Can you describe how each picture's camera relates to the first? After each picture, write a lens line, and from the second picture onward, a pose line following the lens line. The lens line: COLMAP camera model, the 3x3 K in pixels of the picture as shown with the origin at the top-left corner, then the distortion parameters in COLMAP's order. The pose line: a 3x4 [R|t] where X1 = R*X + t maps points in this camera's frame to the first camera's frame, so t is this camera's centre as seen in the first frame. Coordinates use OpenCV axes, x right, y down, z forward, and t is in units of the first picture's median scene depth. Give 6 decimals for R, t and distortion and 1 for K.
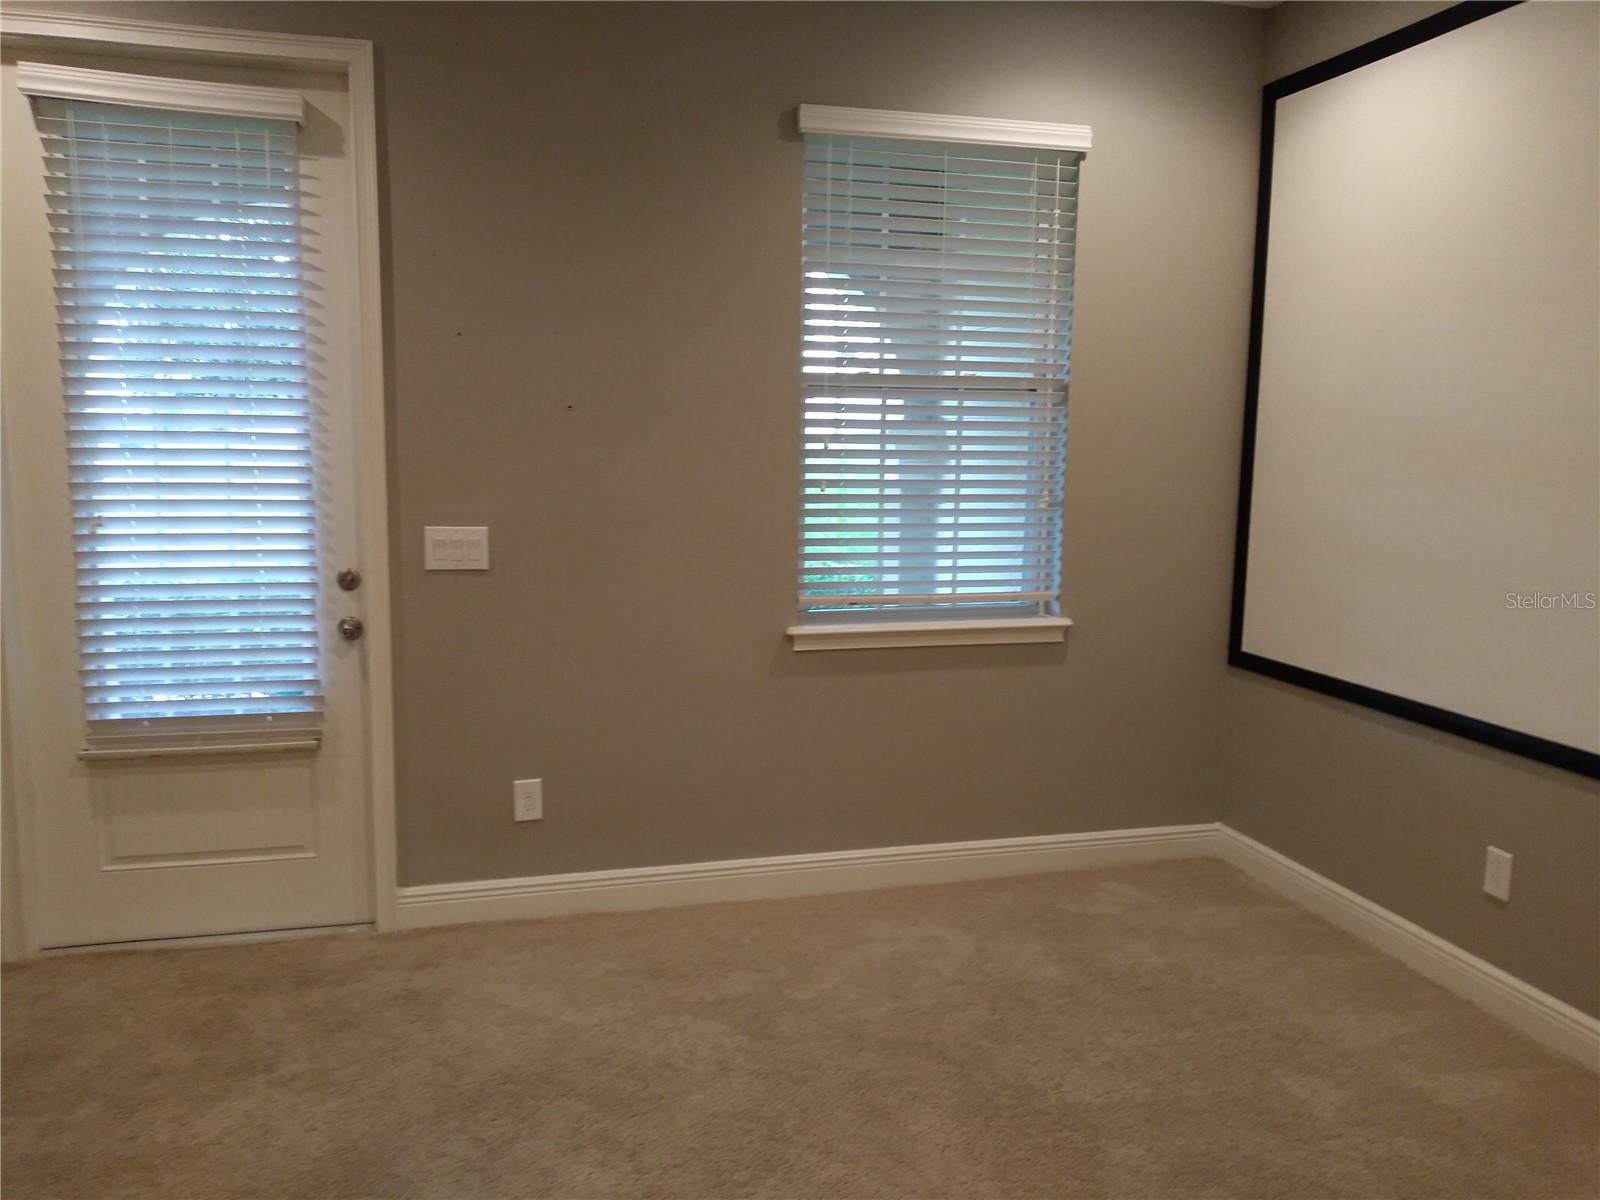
lens RADIAL K [[1278.0, 0, 865.9], [0, 1278.0, 596.1], [0, 0, 1]] dist [0.181371, -0.458415]
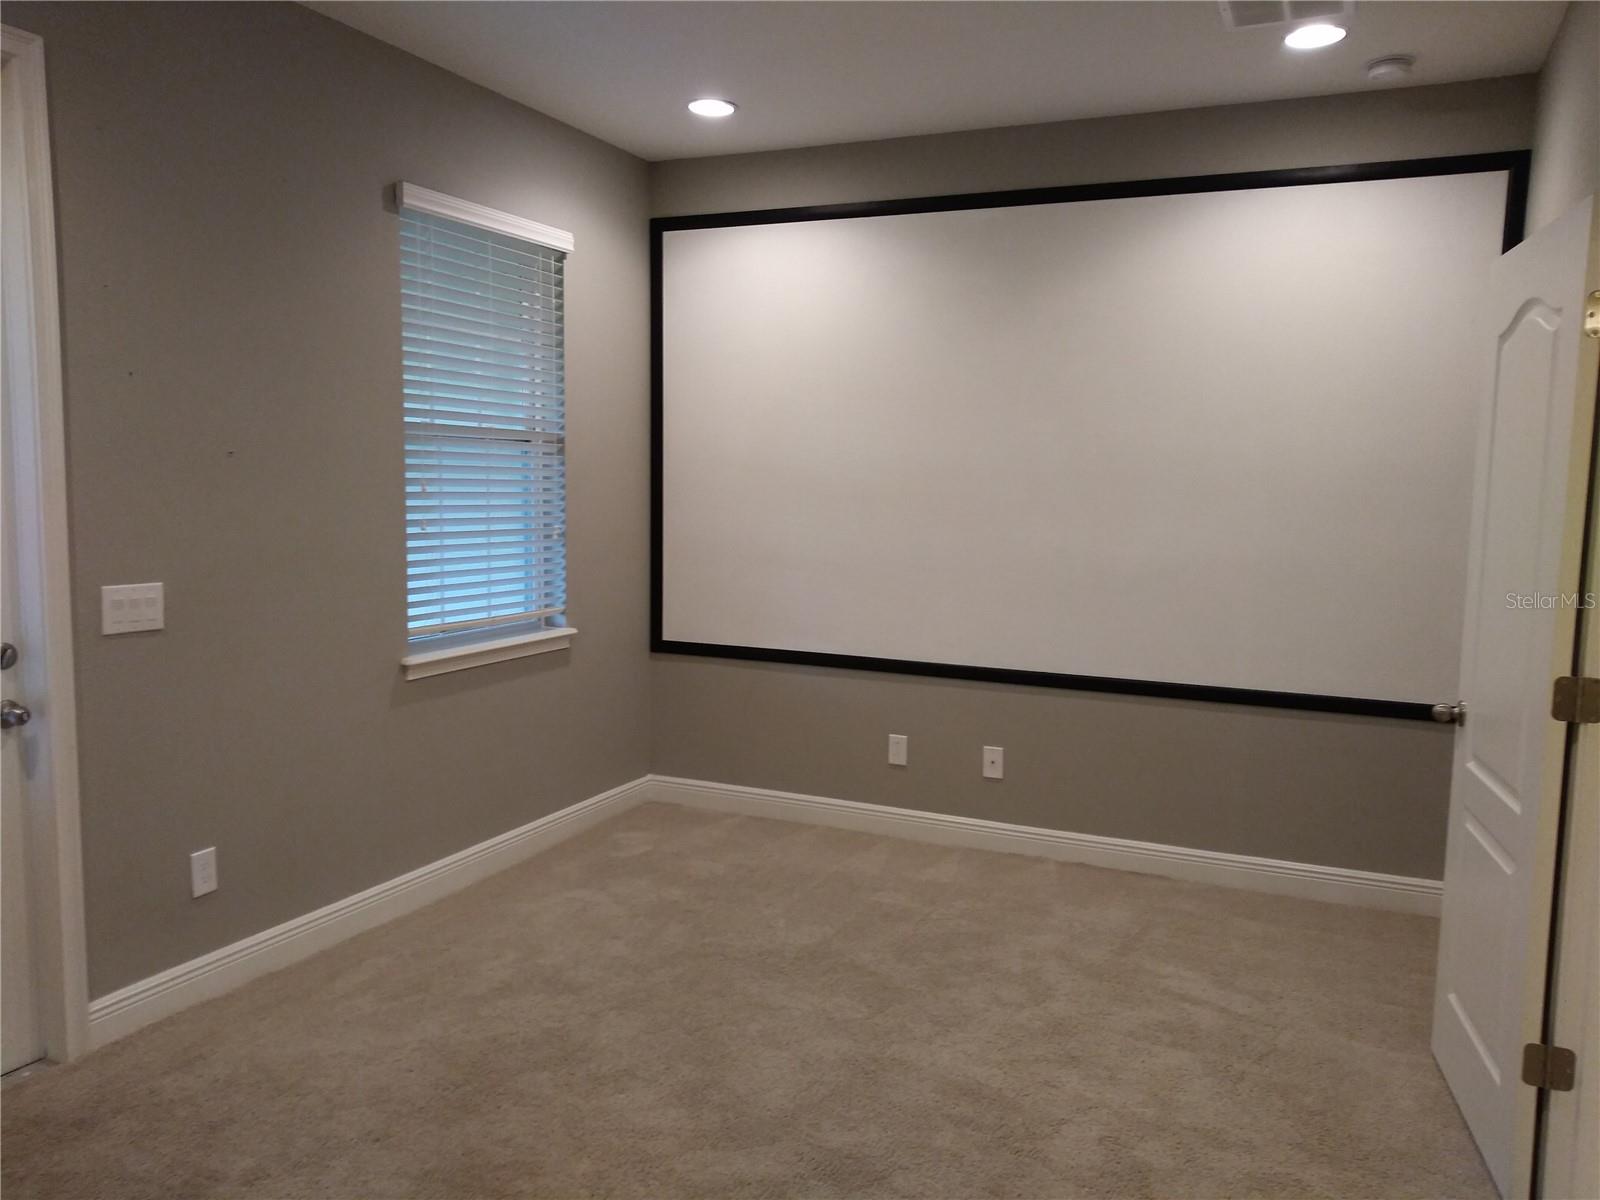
lens RADIAL K [[1221.9, 0, 802.5], [0, 1221.9, 608.6], [0, 0, 1]] dist [0.061436, -0.115825]
pose [[0.645654, -0.087668, 0.758581, -0.624699], [0.100860, 0.994475, 0.029084, -0.013551], [-0.756940, 0.057732, 0.650930, 0.081256]]
